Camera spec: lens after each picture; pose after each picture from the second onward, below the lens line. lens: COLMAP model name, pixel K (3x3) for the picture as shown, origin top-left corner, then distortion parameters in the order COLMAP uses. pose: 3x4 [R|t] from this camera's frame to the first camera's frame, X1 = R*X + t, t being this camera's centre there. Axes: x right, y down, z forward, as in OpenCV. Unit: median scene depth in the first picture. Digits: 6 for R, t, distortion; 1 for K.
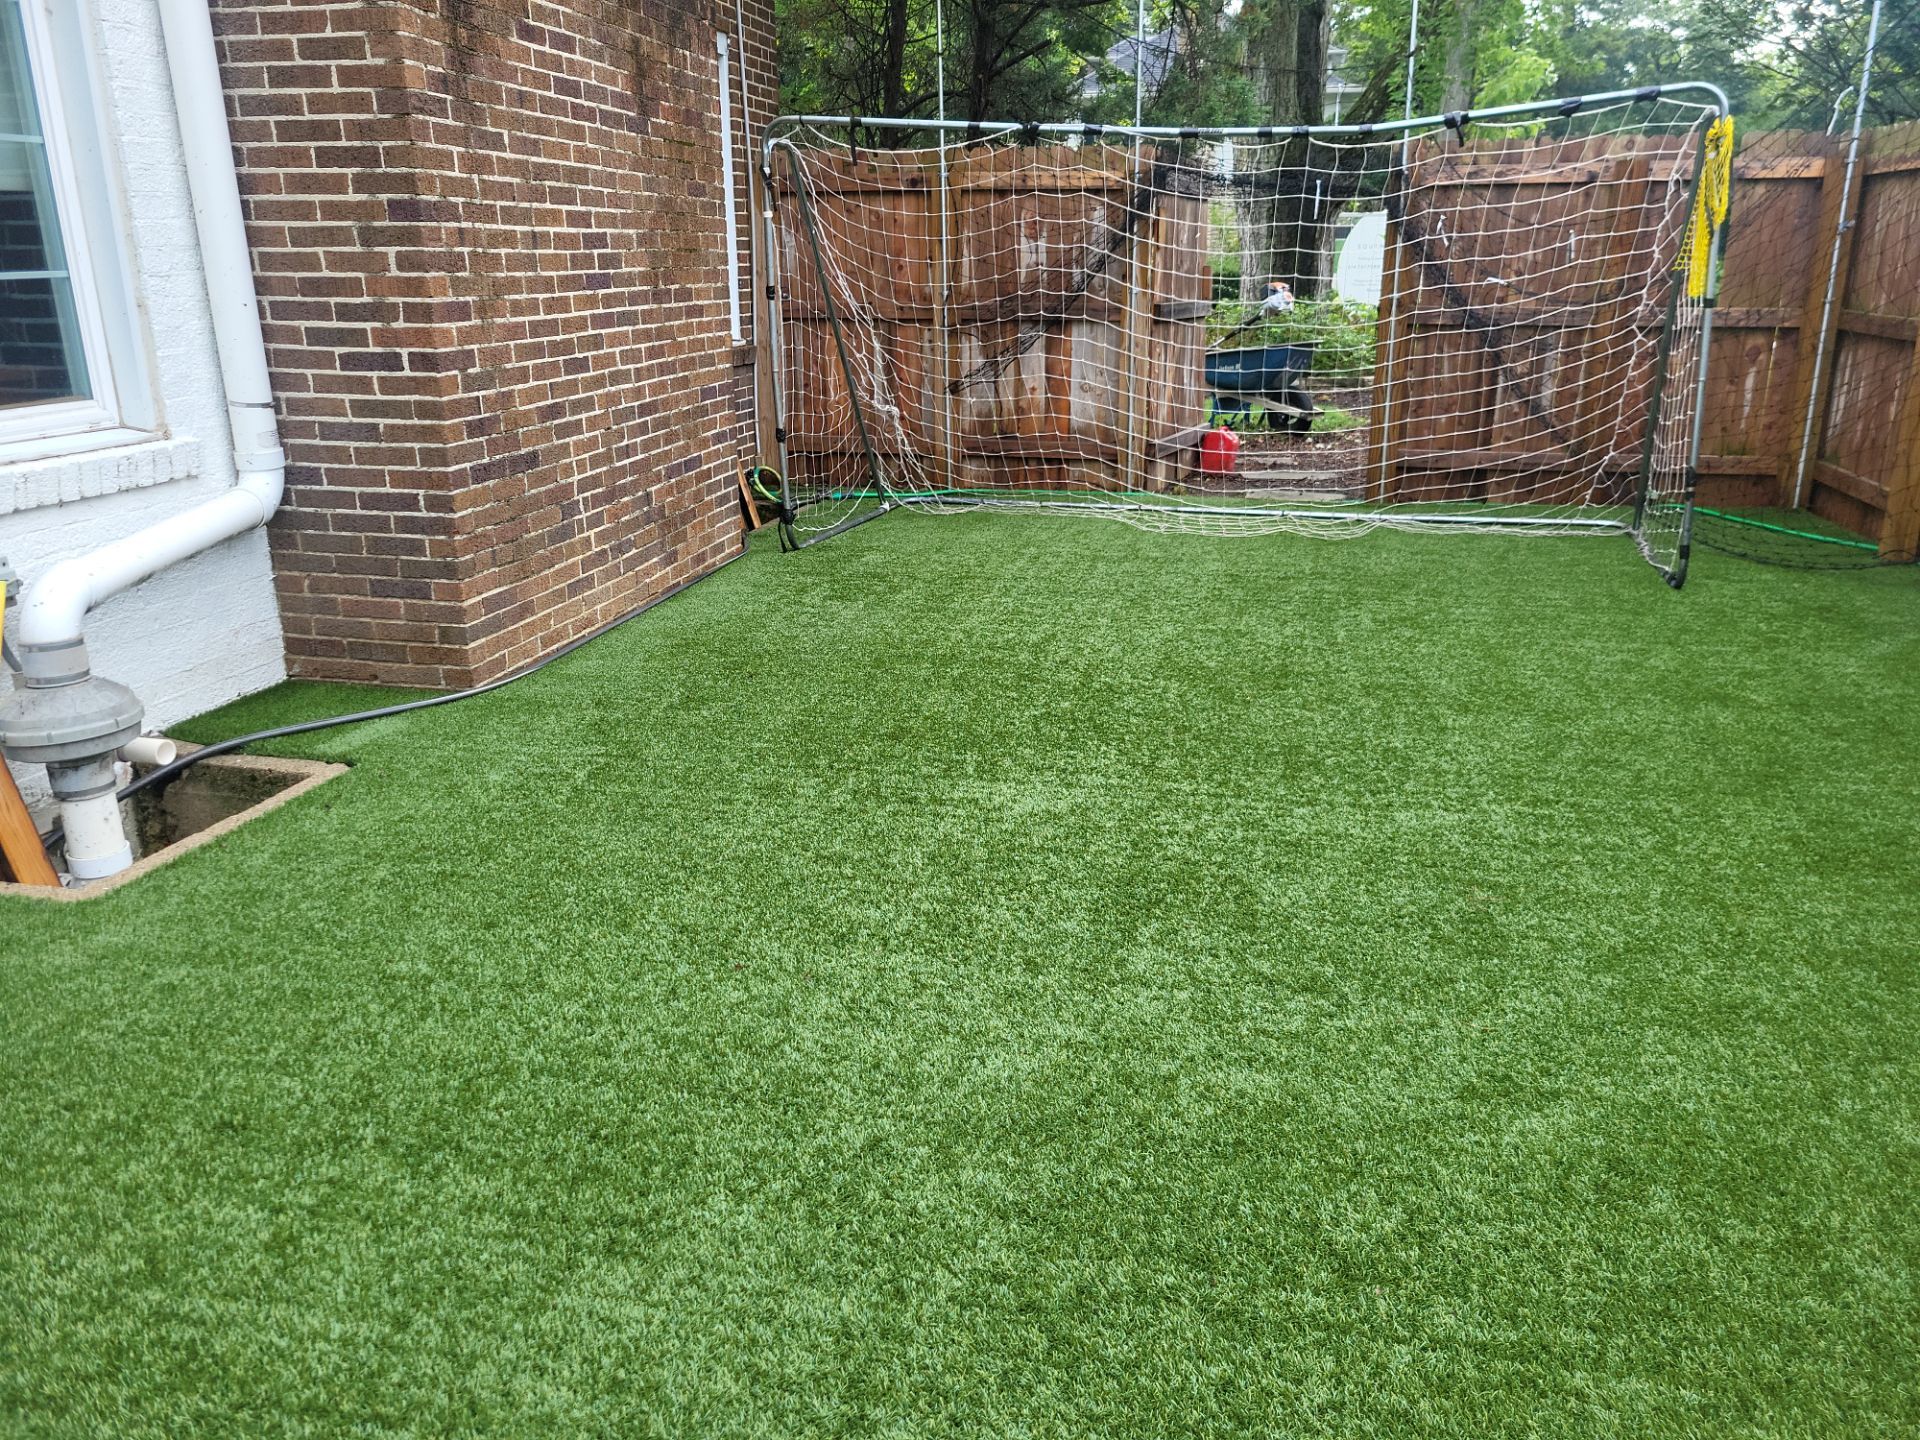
lens RADIAL K [[1451.3, 0, 963.5], [0, 1451.3, 713.1], [0, 0, 1]] dist [0.044248, -0.036975]
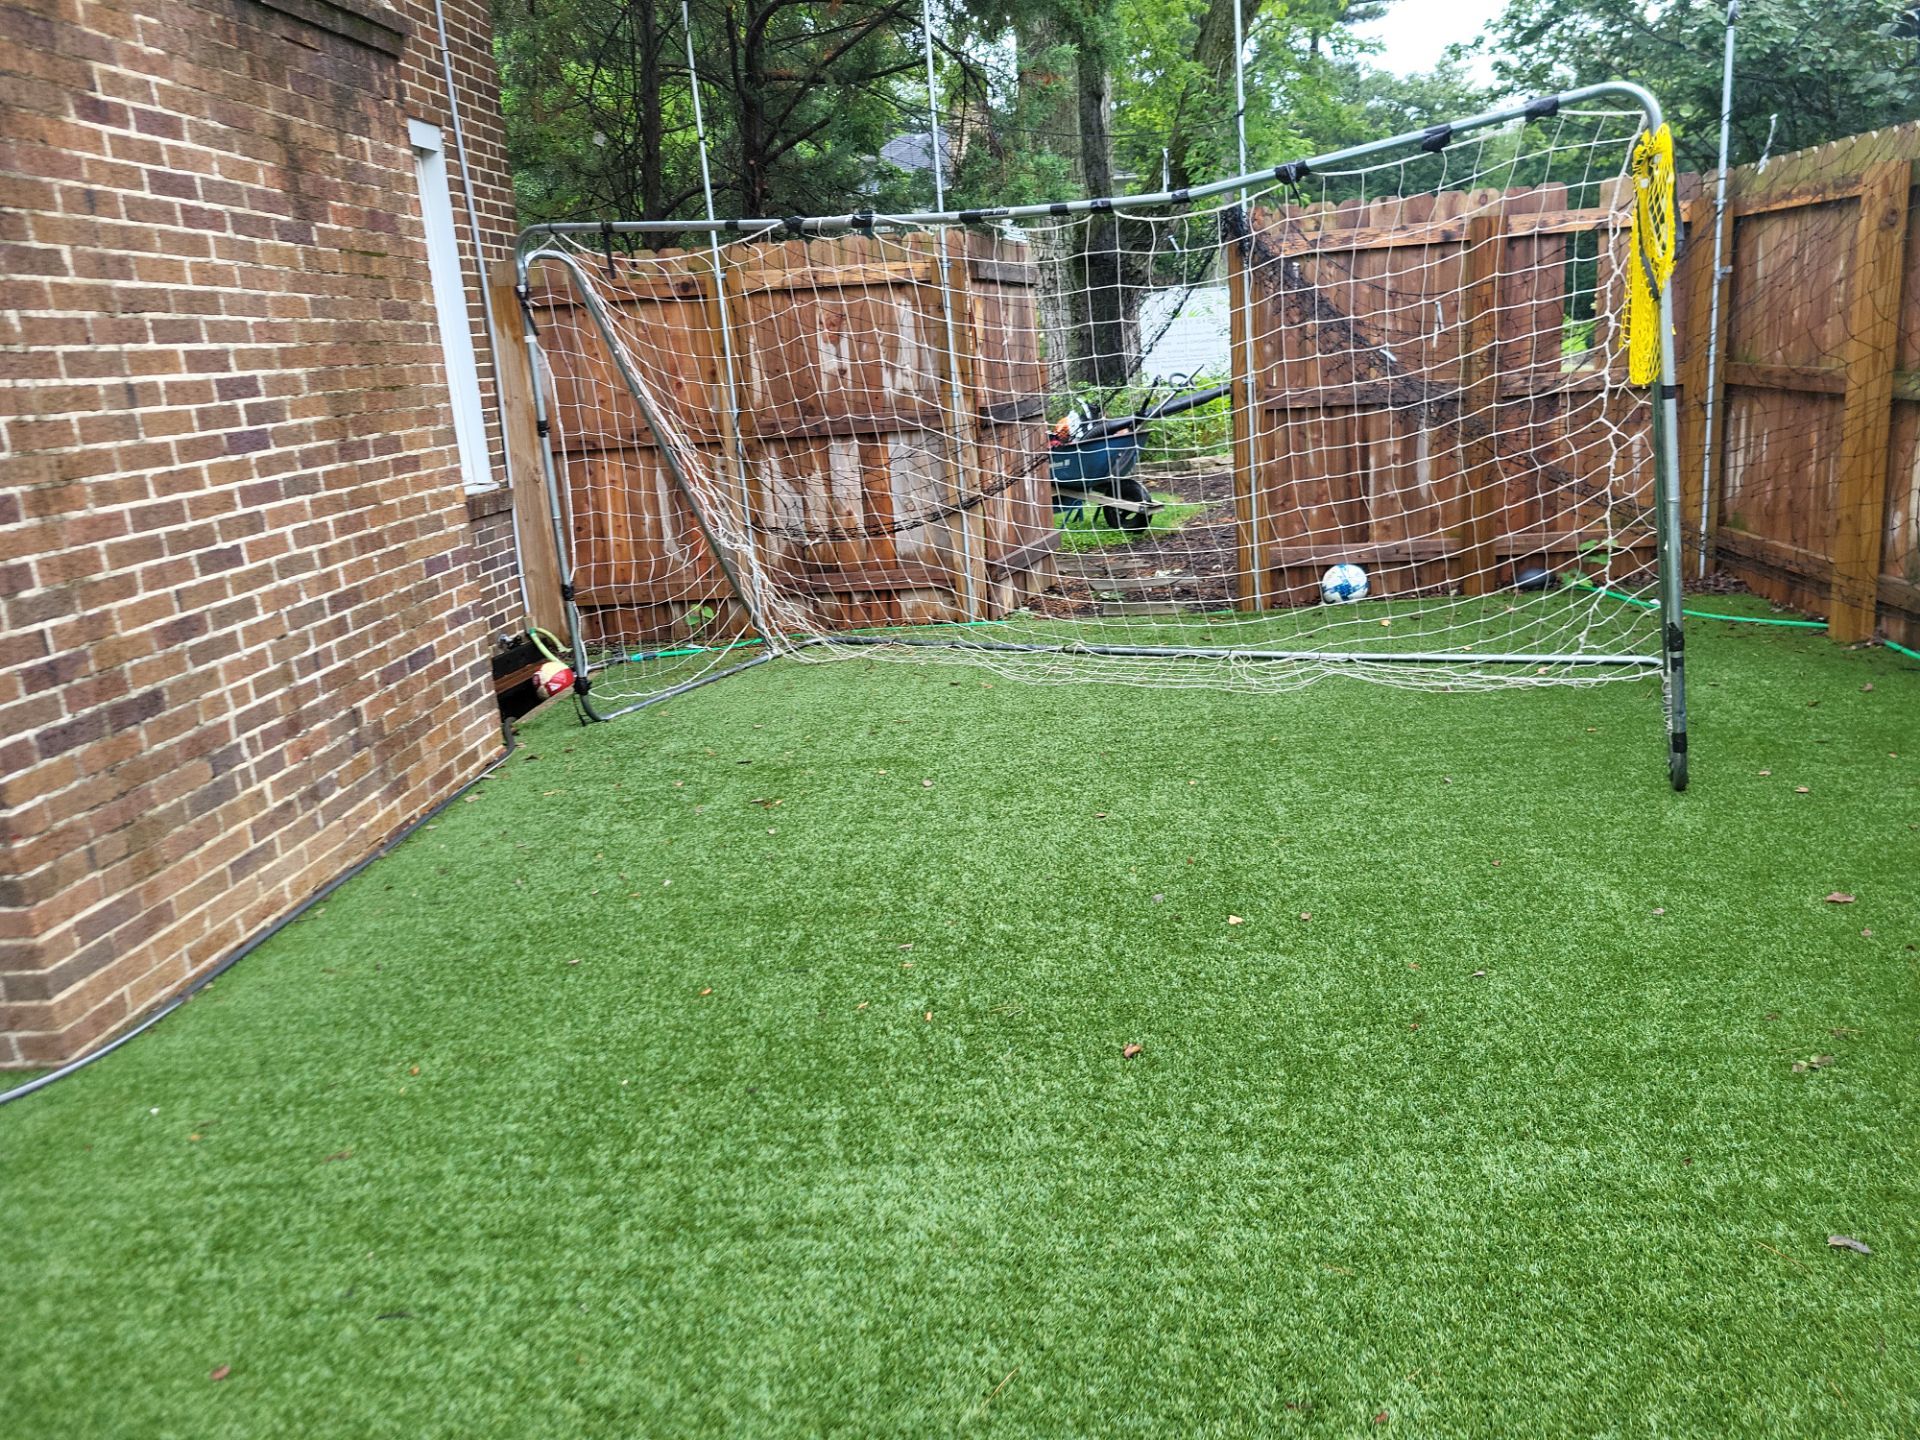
lens RADIAL K [[1451.3, 0, 980.4], [0, 1451.3, 697.3], [0, 0, 1]] dist [0.044248, -0.036975]
pose [[0.986731, -0.097321, 0.129965, 0.003996], [0.106206, 0.992330, -0.063262, -0.095089], [-0.122811, 0.076226, 0.989498, 0.272716]]
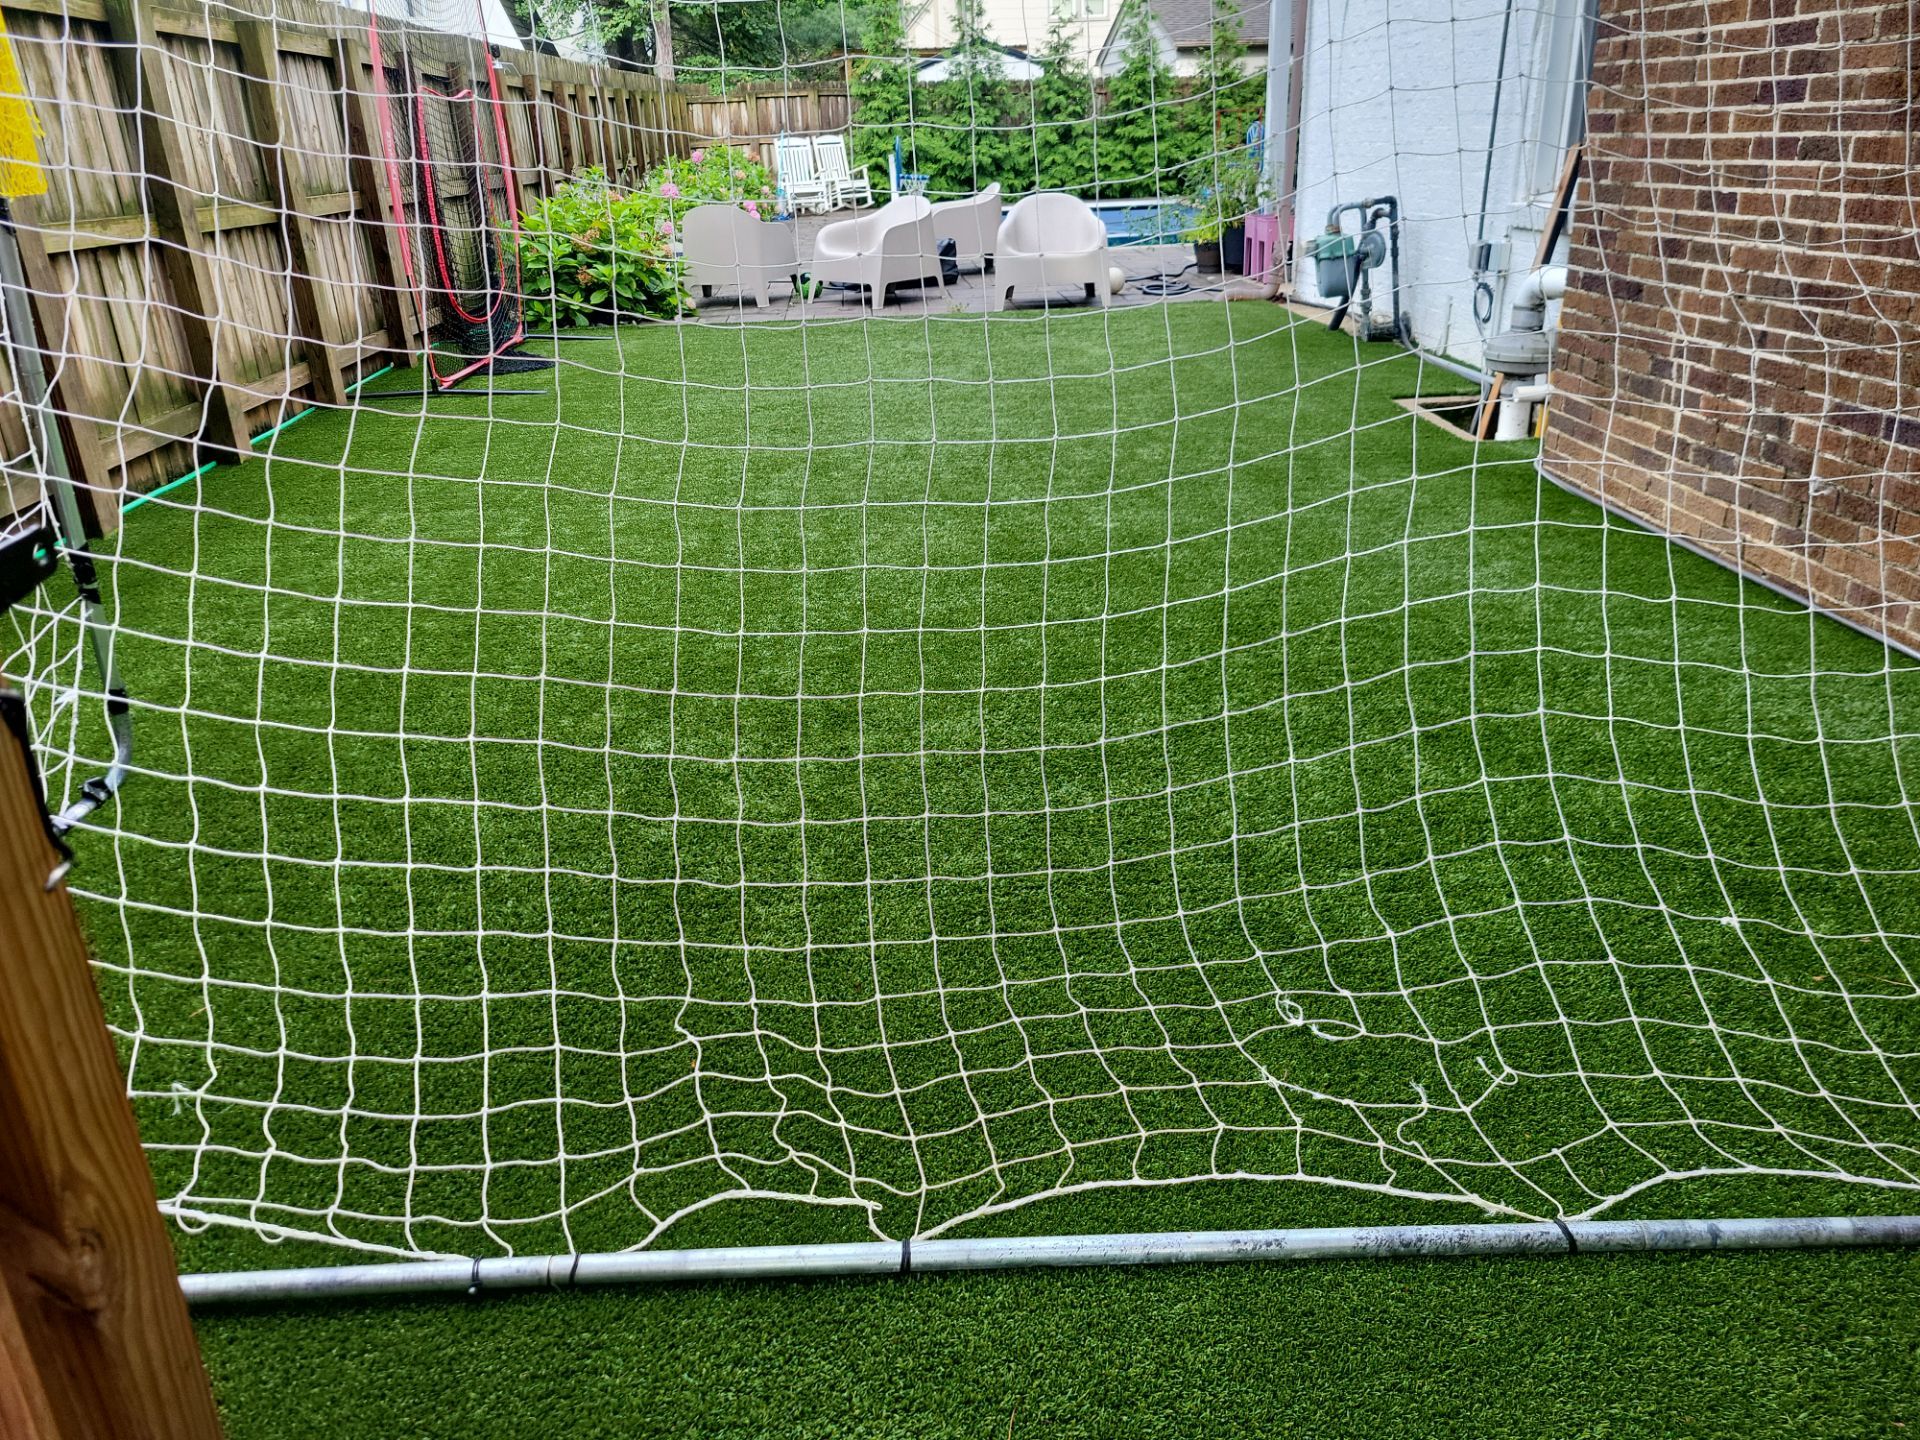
lens RADIAL K [[1451.3, 0, 960.9], [0, 1451.3, 728.0], [0, 0, 1]] dist [0.044248, -0.036975]
pose [[-0.956825, 0.137509, -0.256080, 0.426772], [-0.057687, 0.773654, 0.630977, -0.557546], [0.284882, 0.618507, -0.732319, 1.842024]]
